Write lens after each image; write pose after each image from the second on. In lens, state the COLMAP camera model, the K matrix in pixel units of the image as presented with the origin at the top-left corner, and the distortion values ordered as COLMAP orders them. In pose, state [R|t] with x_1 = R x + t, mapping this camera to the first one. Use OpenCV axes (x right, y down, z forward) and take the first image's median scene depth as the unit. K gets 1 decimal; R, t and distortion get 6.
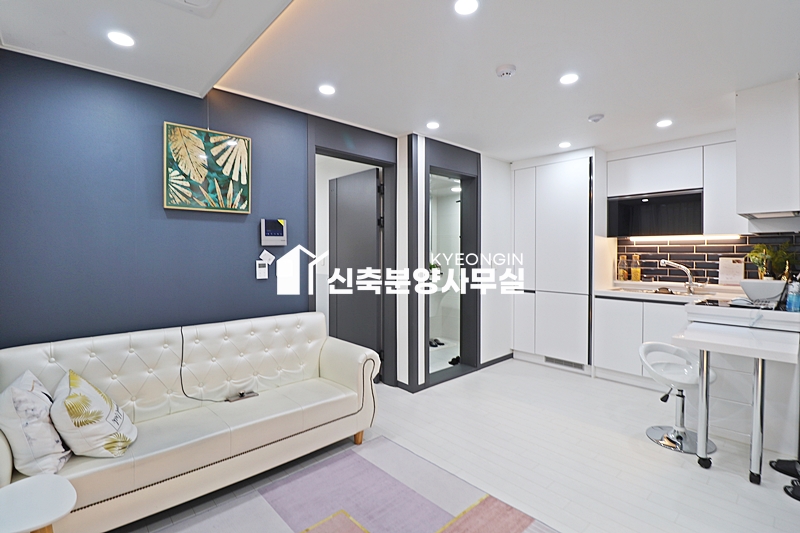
lens RADIAL K [[373.4, 0, 399.7], [0, 373.4, 257.5], [0, 0, 1]] dist [-0.001185, -0.012838]
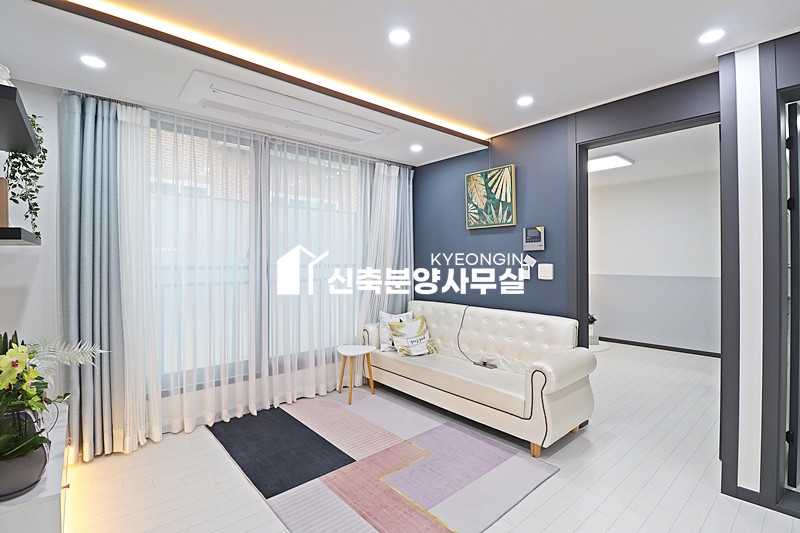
lens RADIAL K [[373.4, 0, 399.7], [0, 373.4, 257.5], [0, 0, 1]] dist [-0.001185, -0.012838]
pose [[-0.026504, -0.005811, -0.999632, 0.864550], [-0.010669, 0.999928, -0.005530, -0.000577], [0.999592, 0.010519, -0.026565, 0.683178]]
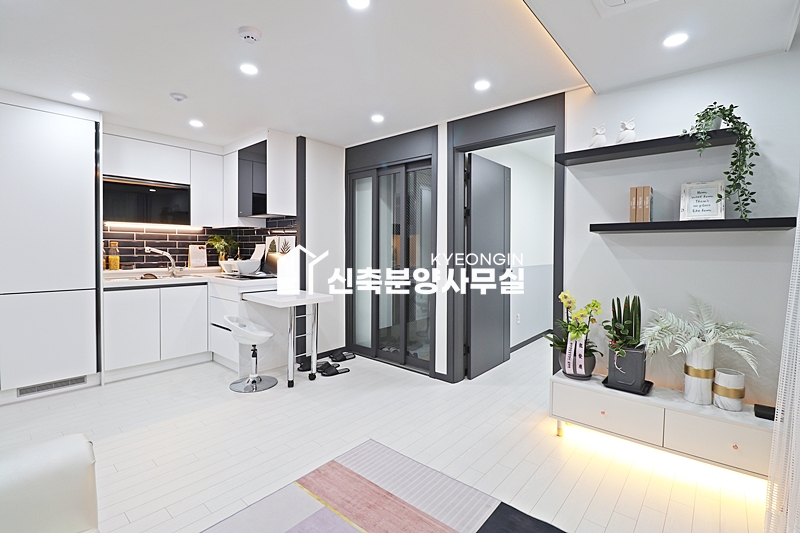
lens RADIAL K [[367.4, 0, 400.5], [0, 367.4, 258.1], [0, 0, 1]] dist [0.000179, -0.013111]
pose [[-0.124149, -0.027312, 0.991888, -0.587858], [0.000447, 0.999619, 0.027581, 0.015623], [-0.992264, 0.003867, -0.124089, 0.666765]]
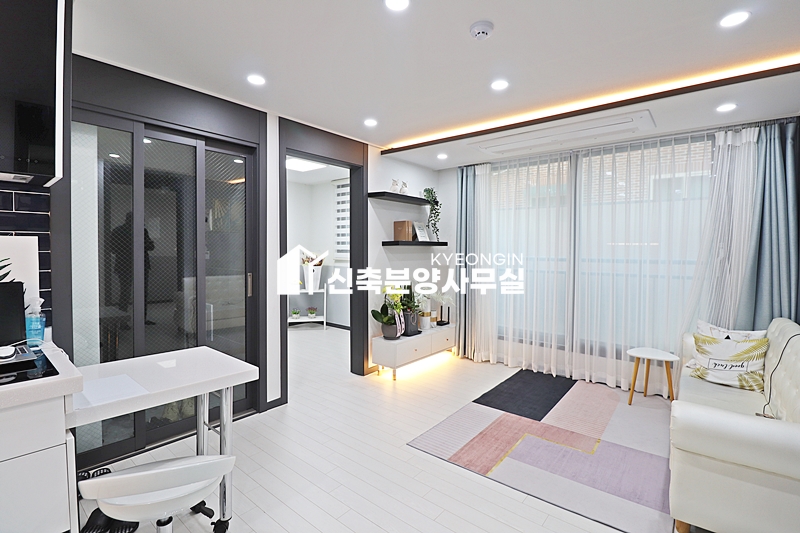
lens RADIAL K [[373.4, 0, 399.7], [0, 373.4, 257.5], [0, 0, 1]] dist [-0.001185, -0.012838]
pose [[-0.989674, -0.003787, -0.143287, 0.513350], [-0.008520, 0.999438, 0.032428, -0.026093], [0.143083, 0.033314, -0.989150, 1.602512]]
